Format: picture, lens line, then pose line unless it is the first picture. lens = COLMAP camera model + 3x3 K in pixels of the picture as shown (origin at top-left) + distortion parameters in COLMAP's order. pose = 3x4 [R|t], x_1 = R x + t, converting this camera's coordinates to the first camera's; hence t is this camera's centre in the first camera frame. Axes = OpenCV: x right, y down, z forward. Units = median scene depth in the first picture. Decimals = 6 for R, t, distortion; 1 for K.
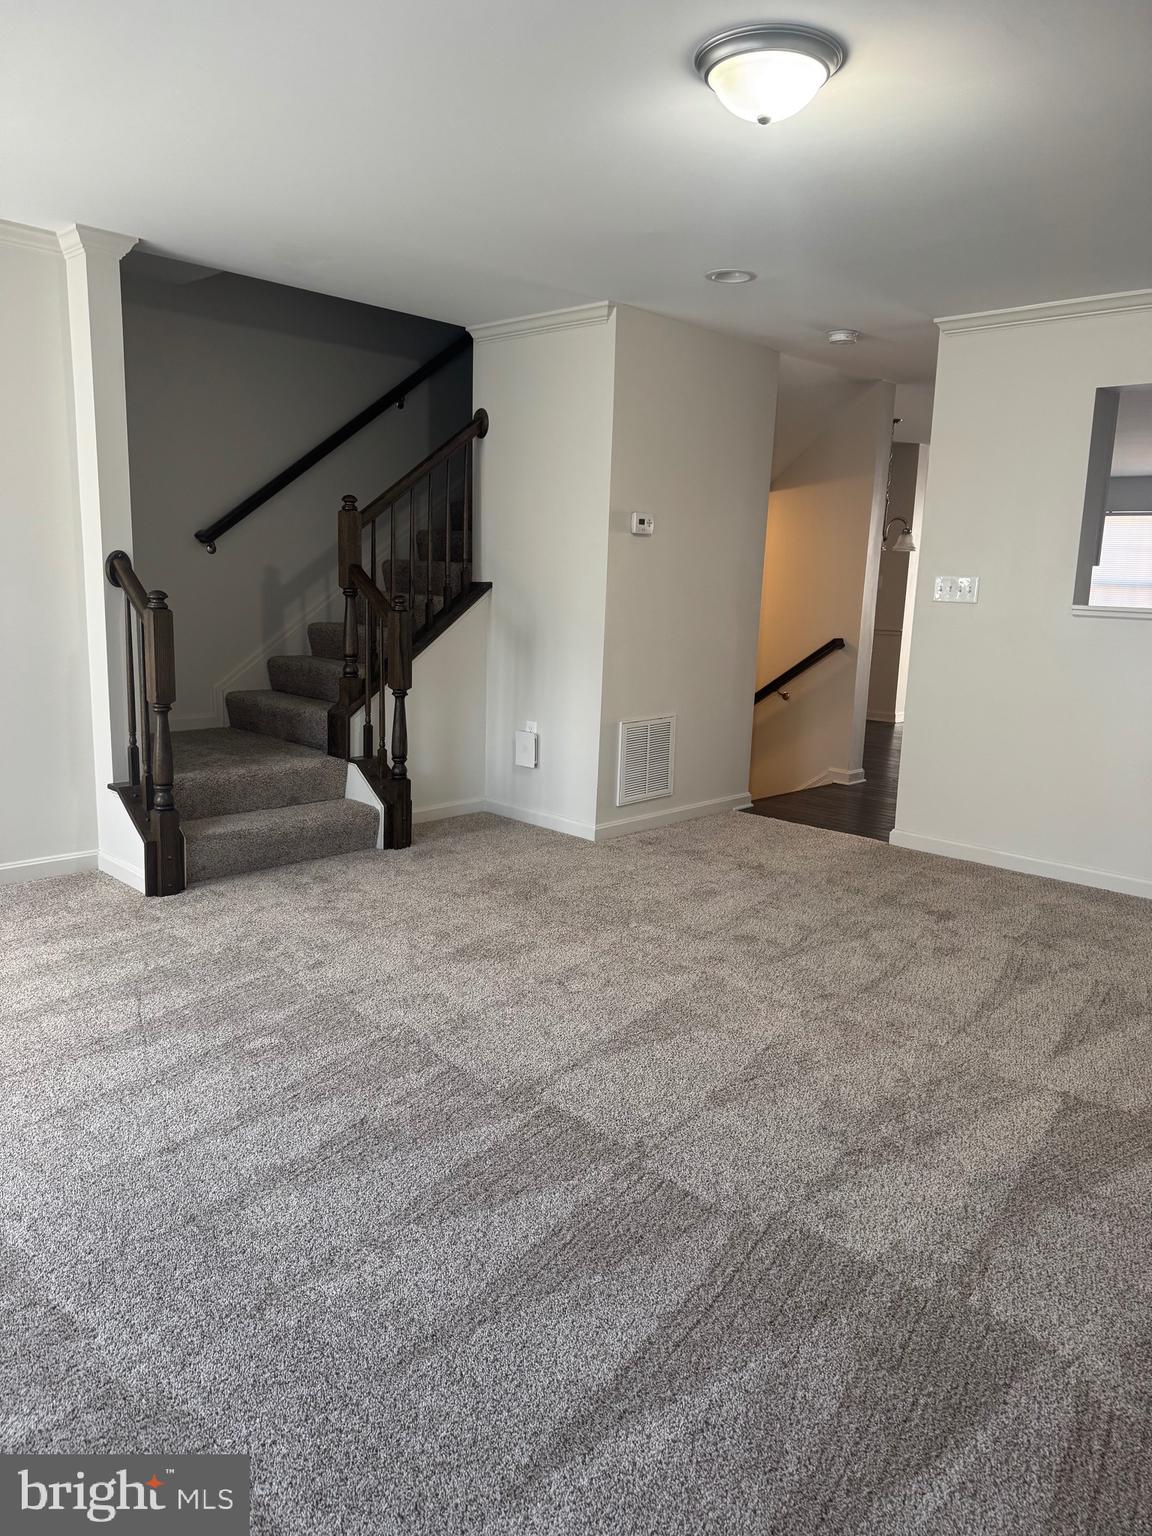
lens RADIAL K [[1076.5, 0, 566.8], [0, 1076.5, 767.5], [0, 0, 1]] dist [0.150675, -0.226181]
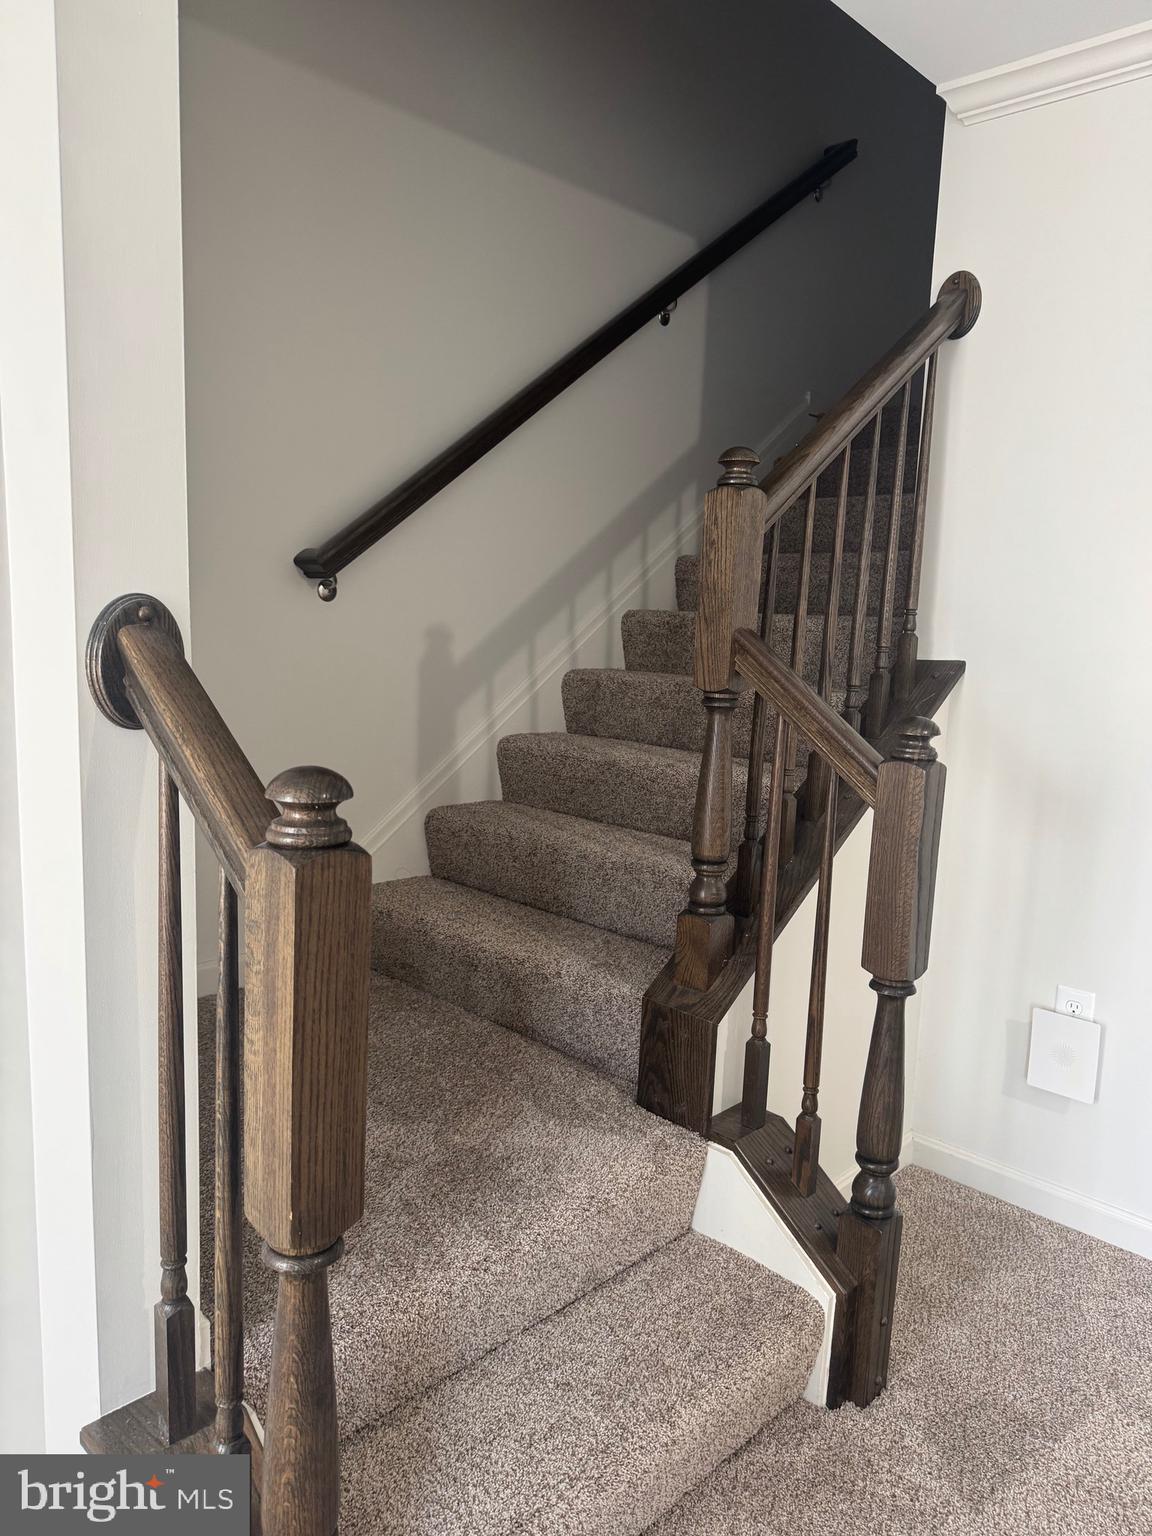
lens RADIAL K [[1076.5, 0, 566.8], [0, 1076.5, 767.5], [0, 0, 1]] dist [0.150675, -0.226181]
pose [[0.999983, 0.003720, 0.004424, -0.236962], [-0.003543, 0.999214, -0.039492, -0.112789], [-0.004568, 0.039476, 0.999210, 0.571490]]
